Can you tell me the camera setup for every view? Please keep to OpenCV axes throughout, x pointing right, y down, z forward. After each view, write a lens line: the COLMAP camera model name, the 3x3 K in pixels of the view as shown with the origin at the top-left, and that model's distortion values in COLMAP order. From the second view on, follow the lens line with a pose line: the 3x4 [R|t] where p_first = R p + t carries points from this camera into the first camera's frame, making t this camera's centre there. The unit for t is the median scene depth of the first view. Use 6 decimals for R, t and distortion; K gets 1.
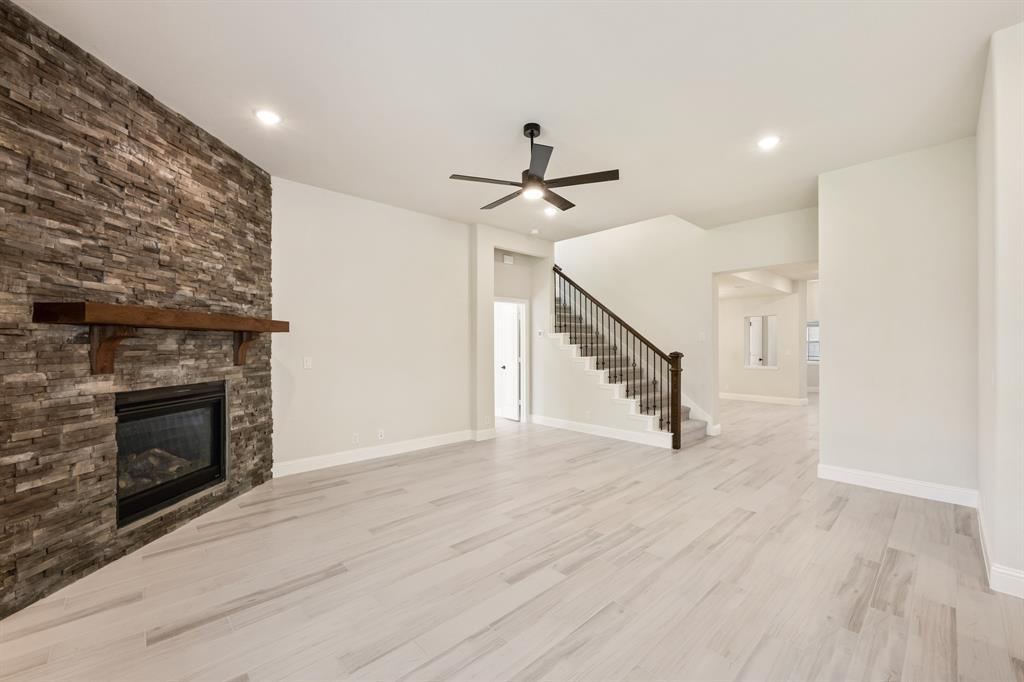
lens RADIAL K [[413.6, 0, 511.0], [0, 413.6, 343.5], [0, 0, 1]] dist [-0.001468, -0.000136]
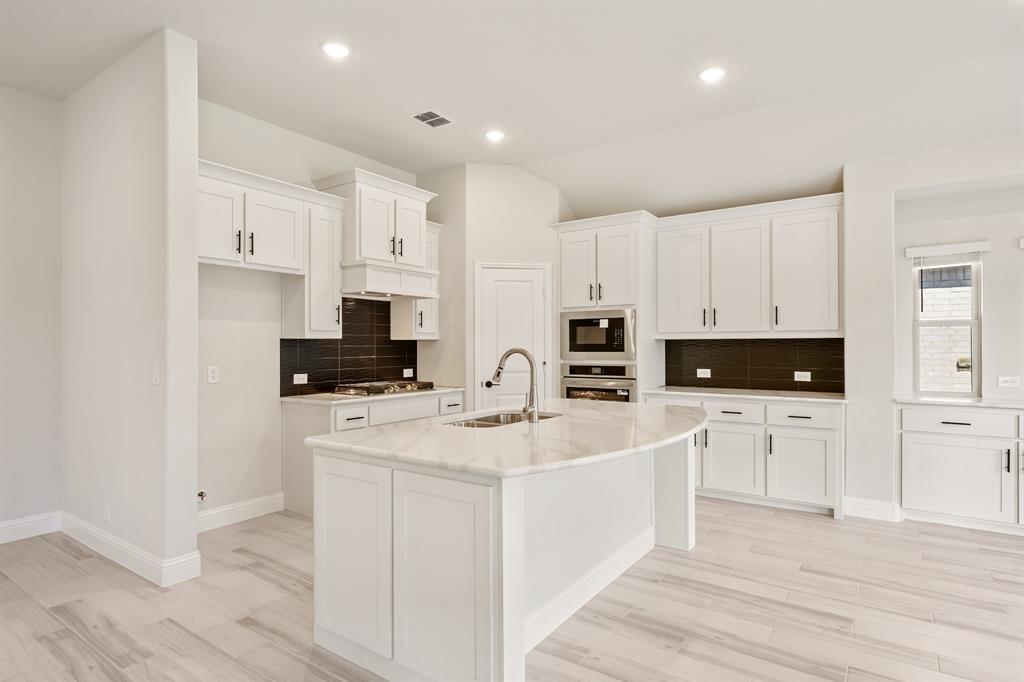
lens RADIAL K [[541.3, 0, 519.1], [0, 541.3, 345.8], [0, 0, 1]] dist [-0.002992, -0.000601]
pose [[-0.213773, 0.001554, 0.976882, -0.171956], [0.001759, 0.999998, -0.001206, 0.012680], [-0.976882, 0.001460, -0.213775, 0.273153]]
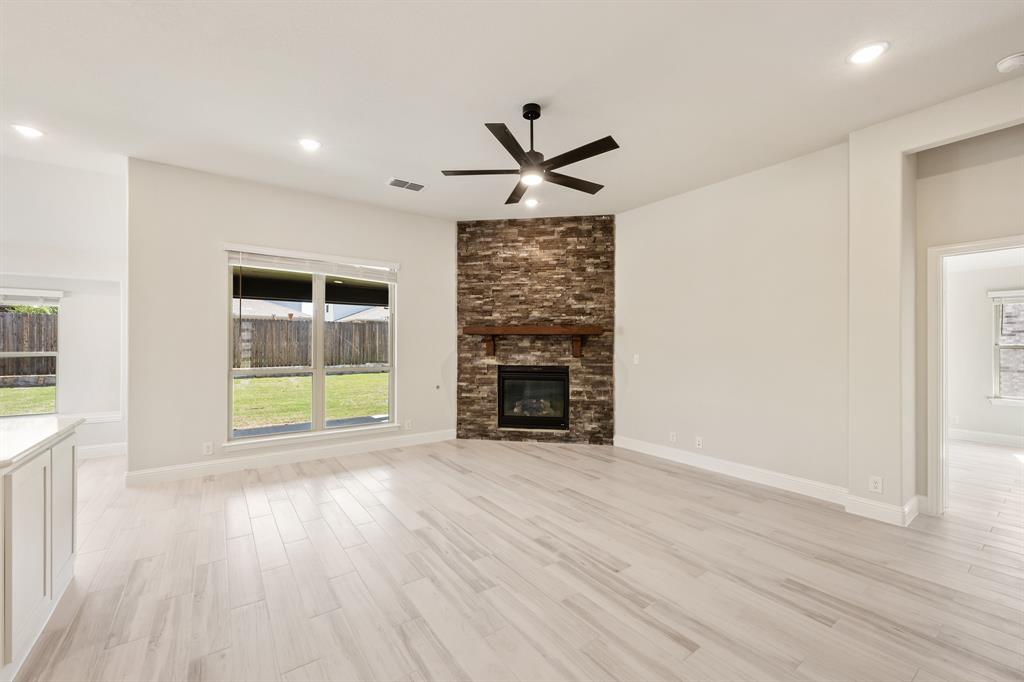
lens RADIAL K [[413.6, 0, 511.0], [0, 413.6, 343.5], [0, 0, 1]] dist [-0.001468, -0.000136]
pose [[-0.132136, -0.000400, -0.991232, 0.847848], [-0.000970, 0.999999, -0.000275, 0.003329], [0.991231, 0.000925, -0.132136, 0.938576]]
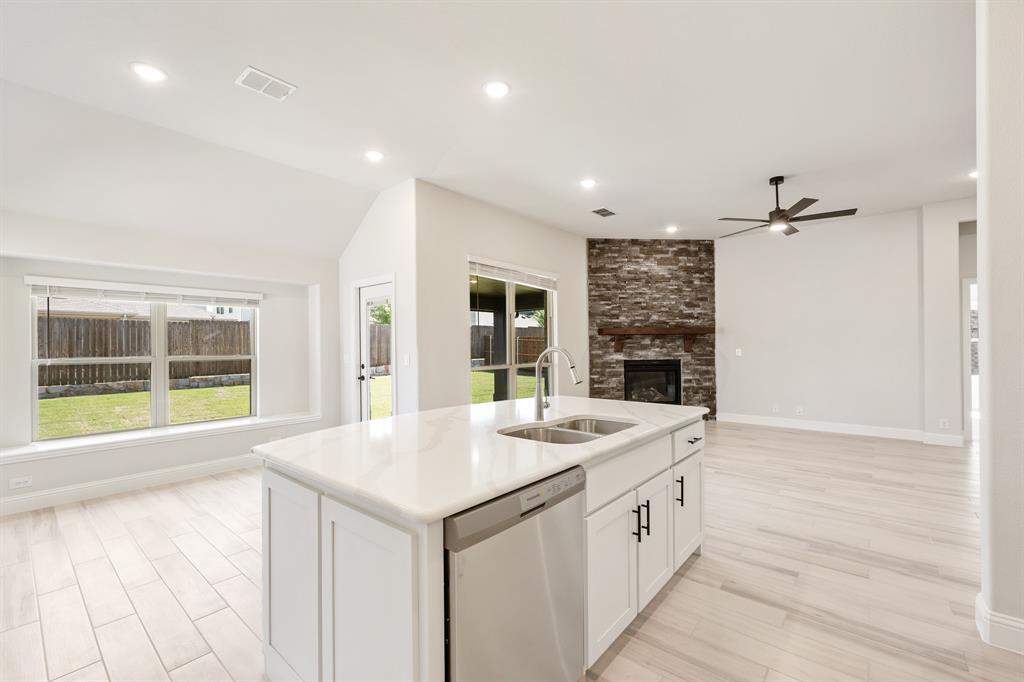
lens RADIAL K [[432.6, 0, 505.4], [0, 432.6, 345.7], [0, 0, 1]] dist [0.001223, 0.000096]
pose [[0.100873, -0.000491, -0.994899, 1.196370], [0.011455, 0.999934, 0.000668, 0.011911], [0.994833, -0.011464, 0.100872, -0.027846]]
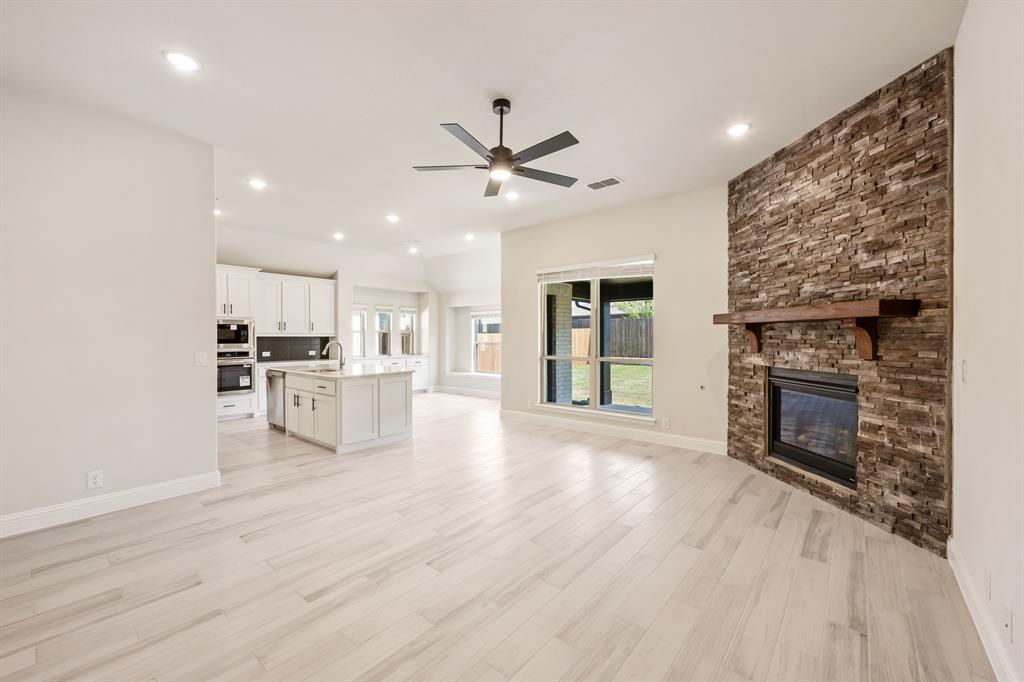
lens RADIAL K [[408.0, 0, 505.3], [0, 408.0, 338.8], [0, 0, 1]] dist [0.000055, -0.000007]
pose [[-0.994242, 0.004158, -0.107080, 0.126016], [0.003992, 0.999990, 0.001765, 0.006739], [0.107086, 0.001327, -0.994249, 1.671215]]
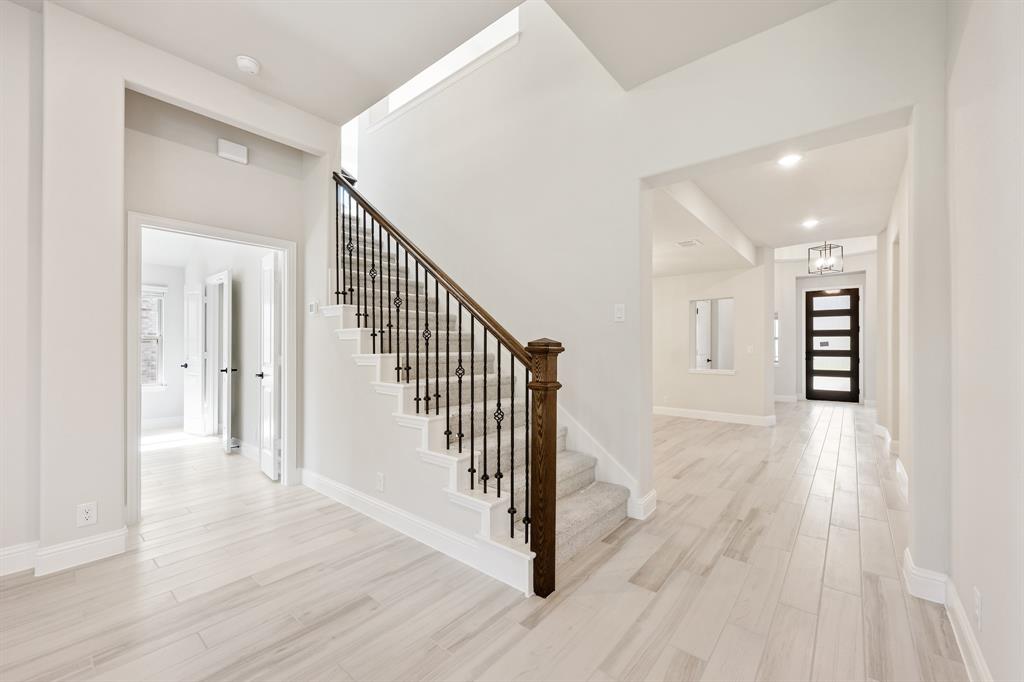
lens RADIAL K [[410.1, 0, 504.3], [0, 410.1, 344.0], [0, 0, 1]] dist [0.000704, 0.000160]
pose [[0.993924, 0.003919, 0.109999, 0.456874], [-0.003609, 0.999989, -0.003021, 0.037299], [-0.110010, 0.002606, 0.993927, 0.891649]]
